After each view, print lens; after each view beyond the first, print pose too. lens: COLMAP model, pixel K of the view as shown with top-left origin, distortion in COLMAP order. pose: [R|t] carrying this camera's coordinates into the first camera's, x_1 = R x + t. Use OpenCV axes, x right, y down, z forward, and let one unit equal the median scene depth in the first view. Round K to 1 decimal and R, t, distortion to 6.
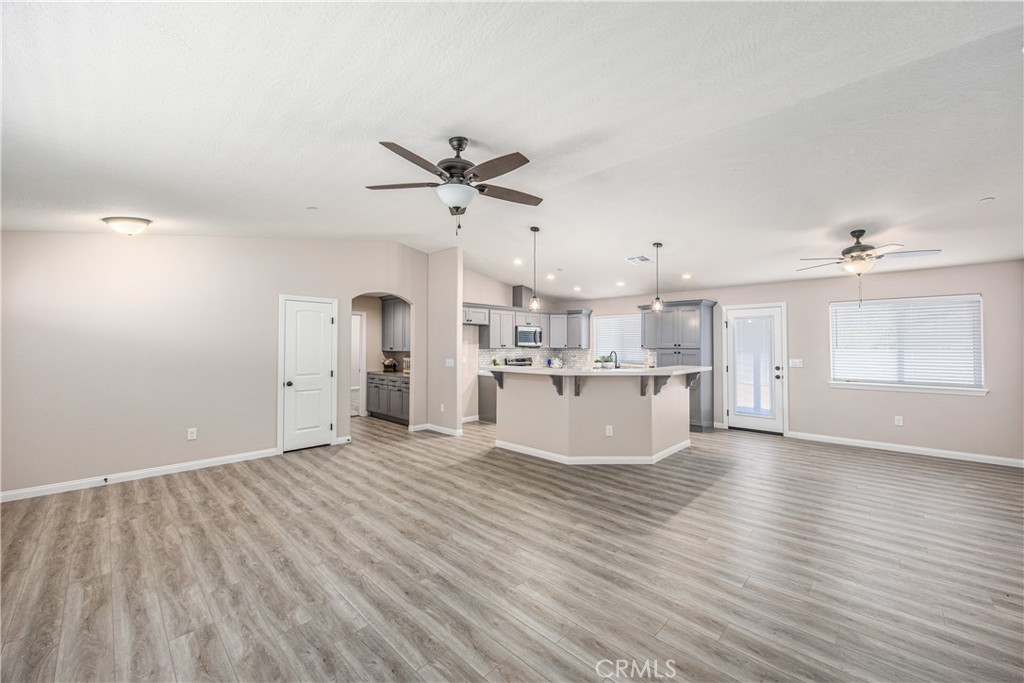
lens RADIAL K [[400.6, 0, 525.0], [0, 400.6, 338.5], [0, 0, 1]] dist [-0.003010, -0.000575]
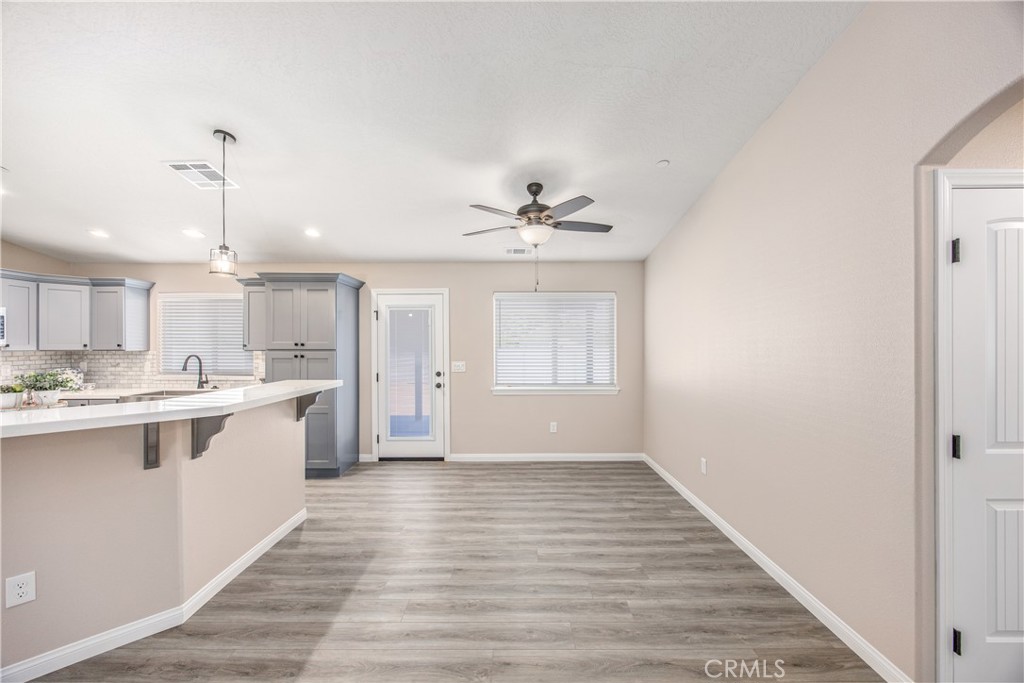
lens RADIAL K [[393.8, 0, 511.9], [0, 393.8, 344.3], [0, 0, 1]] dist [-0.000820, 0.000066]
pose [[0.735520, -0.001959, 0.677500, 0.274842], [-0.008836, 0.999883, 0.012484, 0.008095], [-0.677445, -0.015169, 0.735417, 0.430493]]
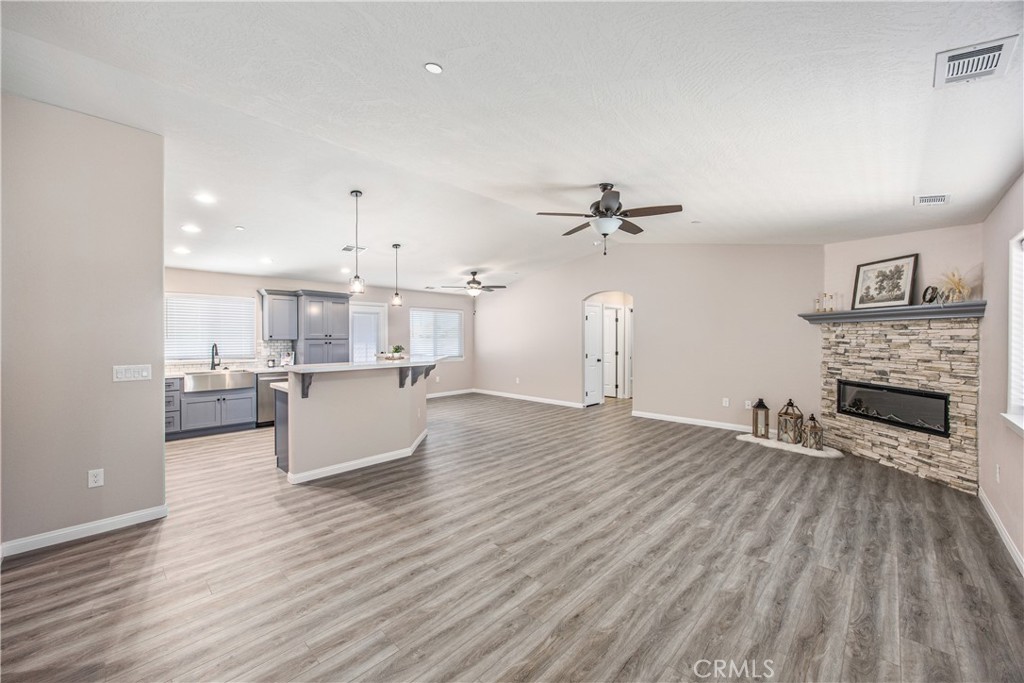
lens RADIAL K [[394.6, 0, 513.4], [0, 394.6, 339.8], [0, 0, 1]] dist [-0.001254, -0.000081]
pose [[0.004028, -0.008951, 0.999952, -0.811112], [-0.017338, 0.999809, 0.009019, 0.013453], [-0.999842, -0.017373, 0.003872, 0.695077]]
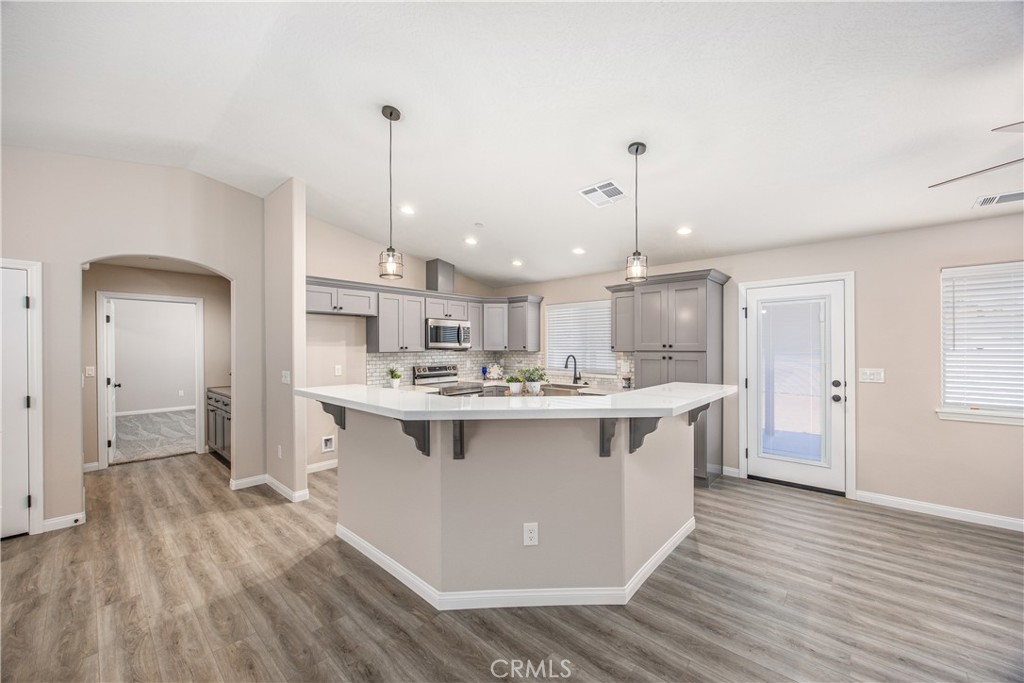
lens RADIAL K [[392.9, 0, 511.9], [0, 392.9, 348.2], [0, 0, 1]] dist [-0.001054, 0.000078]
pose [[0.999848, -0.004388, 0.016861, 0.170452], [0.004051, 0.999792, 0.019964, 0.009588], [-0.016945, -0.019893, 0.999659, 0.522067]]
